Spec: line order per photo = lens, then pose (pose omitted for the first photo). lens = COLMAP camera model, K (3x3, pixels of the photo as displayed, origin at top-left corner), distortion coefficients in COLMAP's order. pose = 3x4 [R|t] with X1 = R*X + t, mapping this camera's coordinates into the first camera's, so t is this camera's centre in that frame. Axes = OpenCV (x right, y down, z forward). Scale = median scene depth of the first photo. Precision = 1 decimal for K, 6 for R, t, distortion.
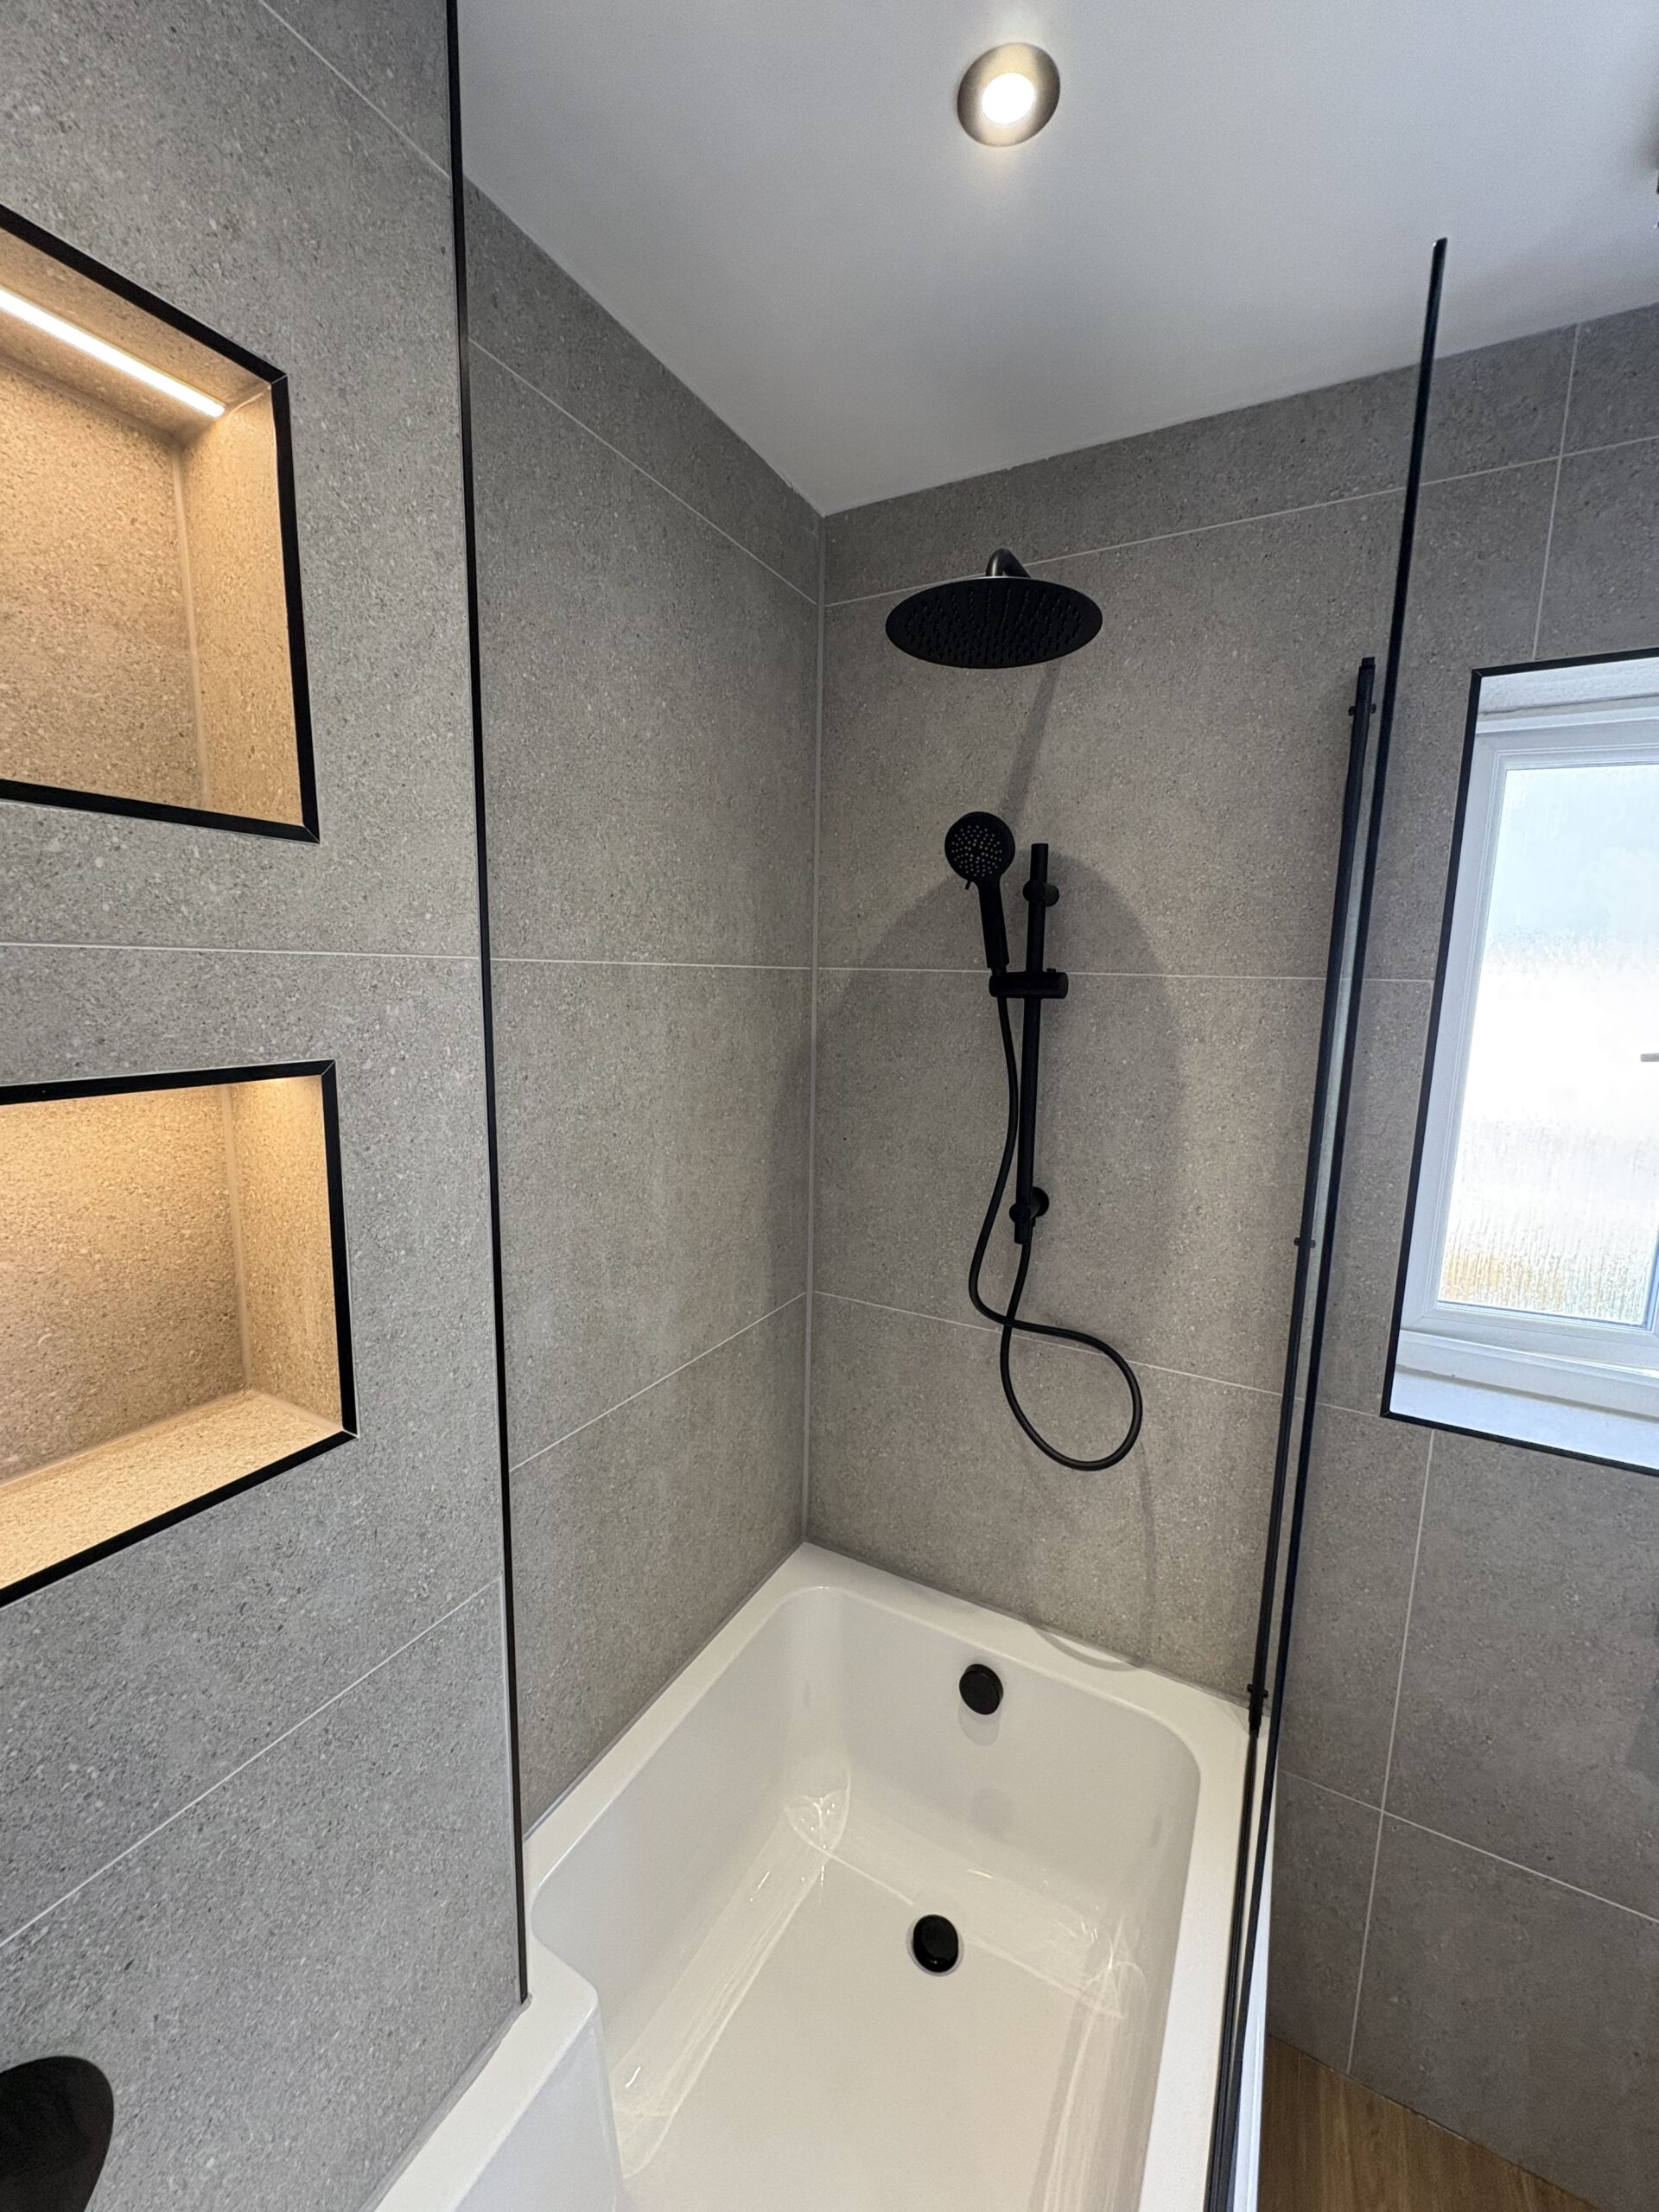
lens RADIAL K [[876.9, 0, 830.2], [0, 876.9, 1104.0], [0, 0, 1]] dist [0.000745, -0.000367]
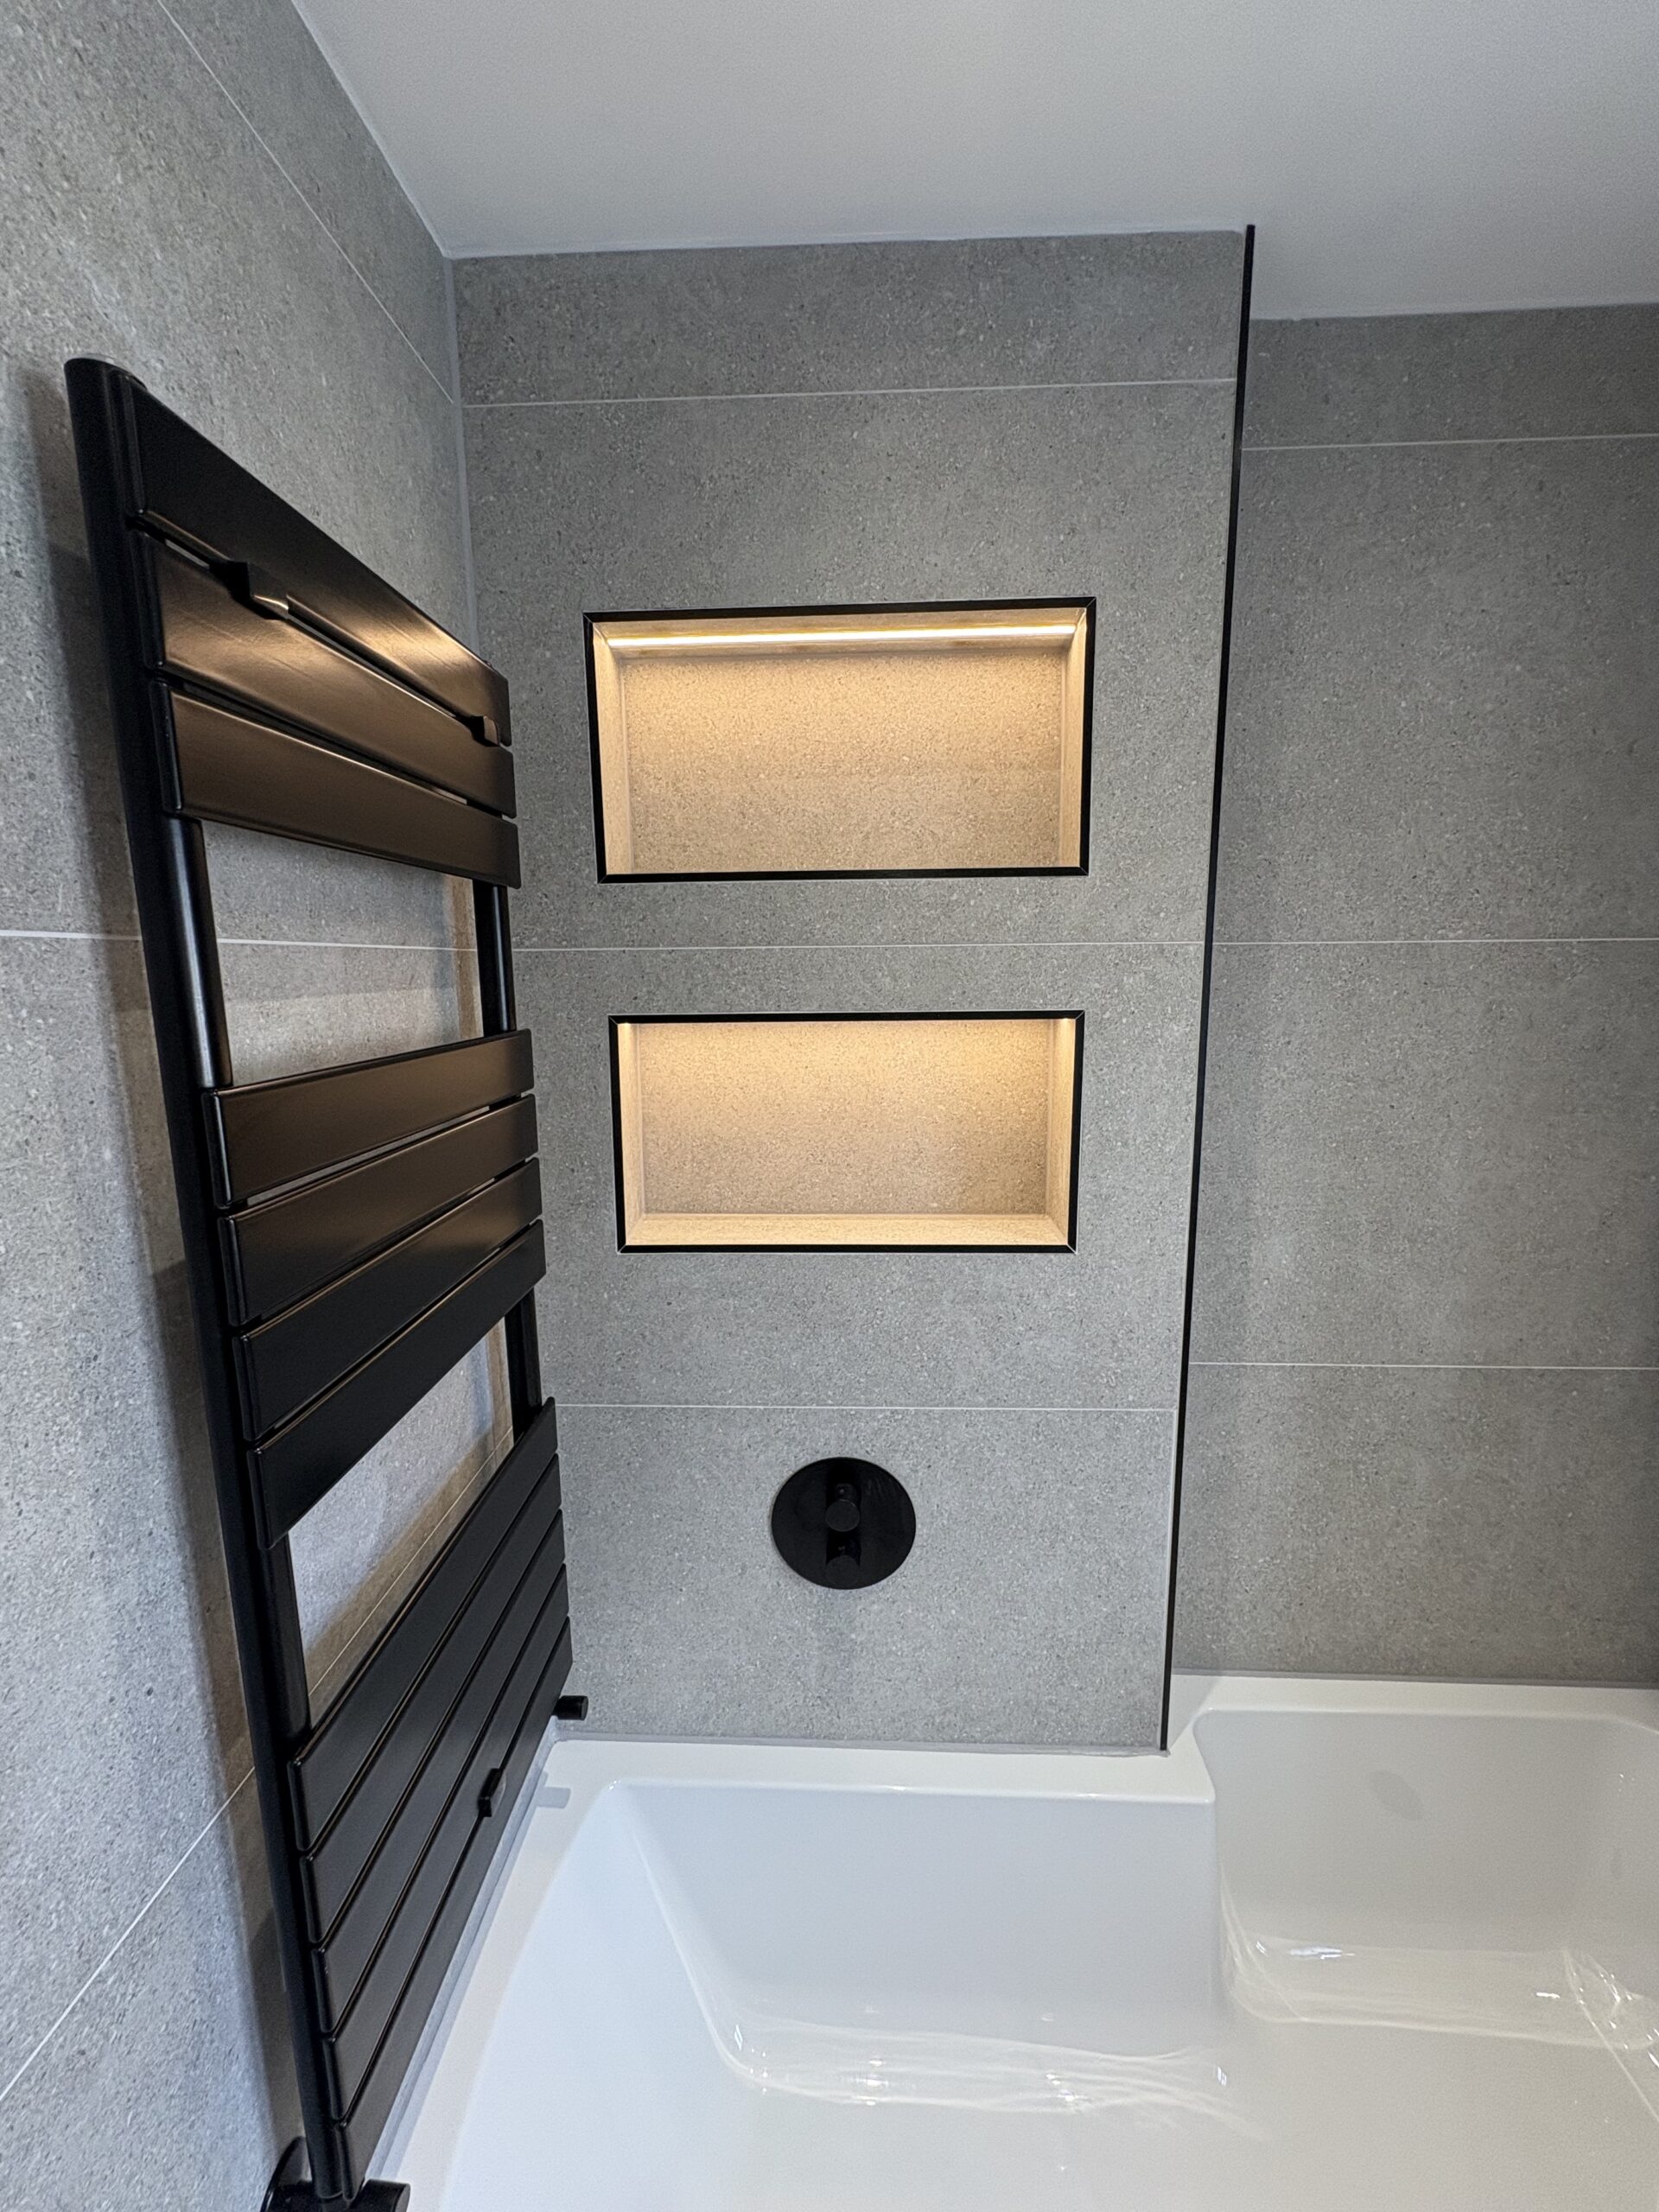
lens RADIAL K [[876.9, 0, 828.1], [0, 876.9, 1103.8], [0, 0, 1]] dist [0.000745, -0.000367]
pose [[0.441316, 0.116046, -0.889816, 0.471447], [-0.113286, 0.990874, 0.073039, 0.038280], [0.890172, 0.068570, 0.450435, -0.087496]]
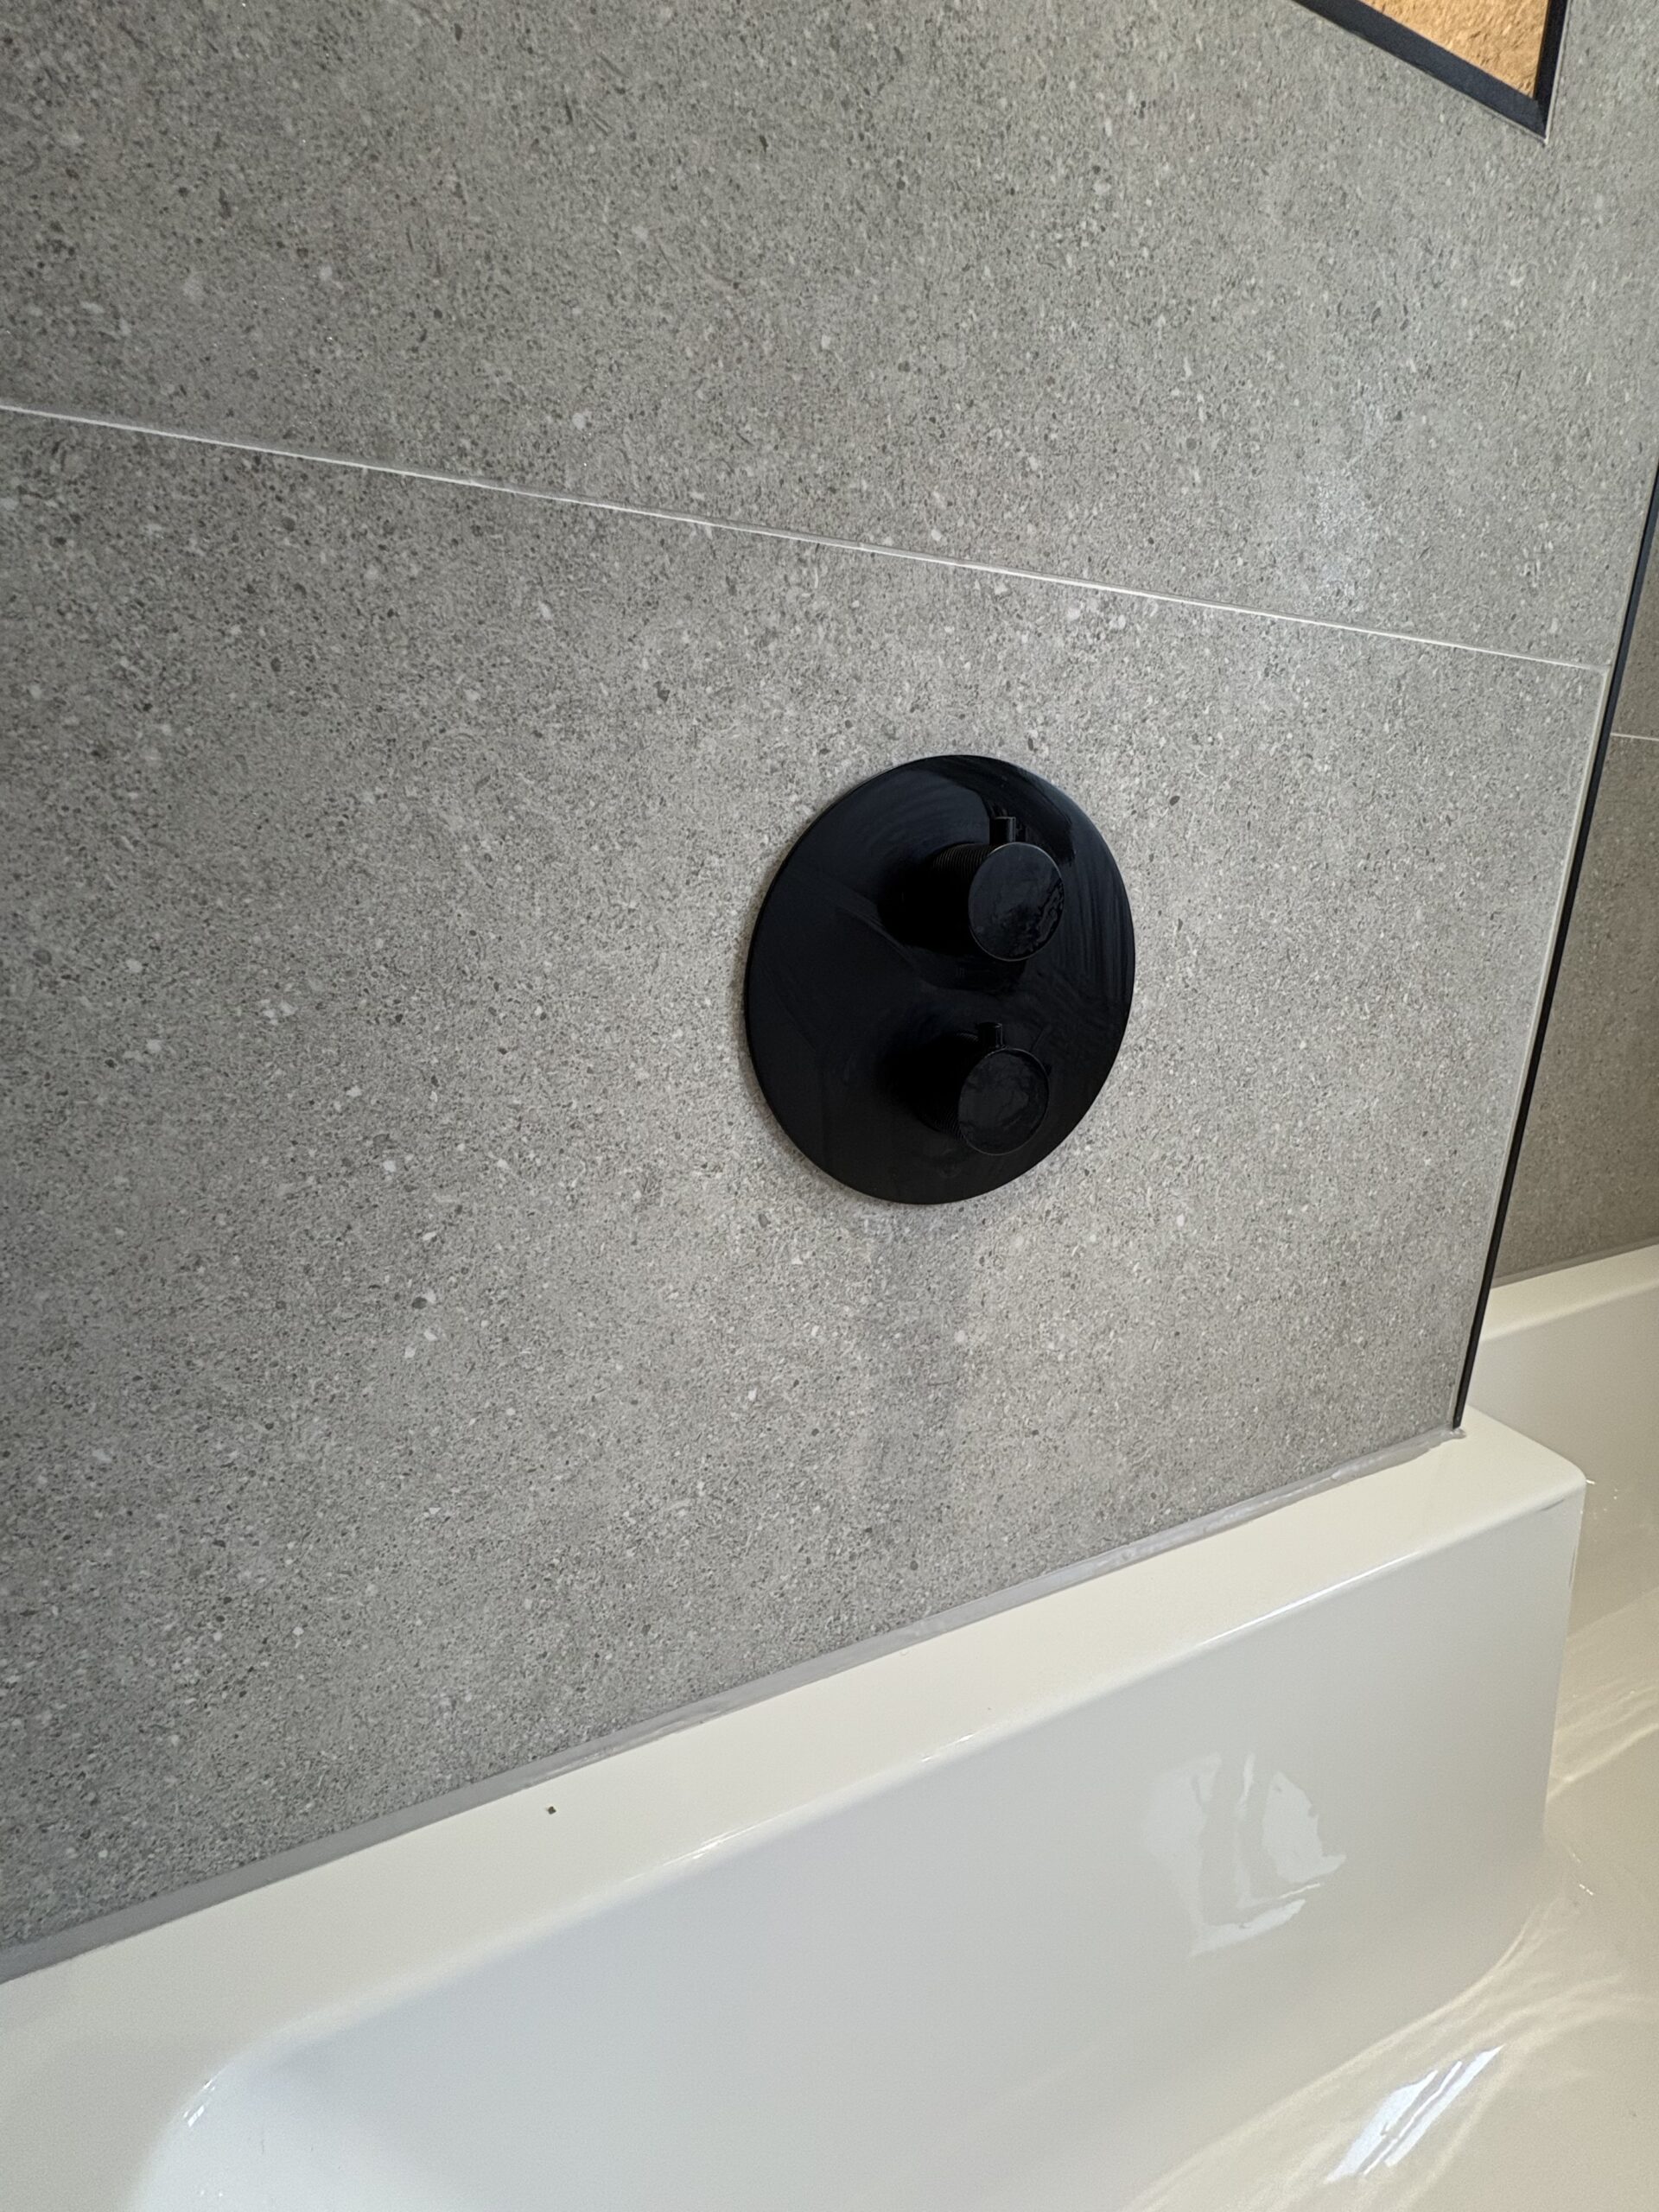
lens RADIAL K [[876.9, 0, 825.0], [0, 876.9, 1100.2], [0, 0, 1]] dist [0.000745, -0.000367]
pose [[0.784741, 0.142465, -0.603229, -0.356158], [-0.081699, 0.988510, 0.127175, 0.721414], [0.614416, -0.050517, 0.787363, 0.176839]]
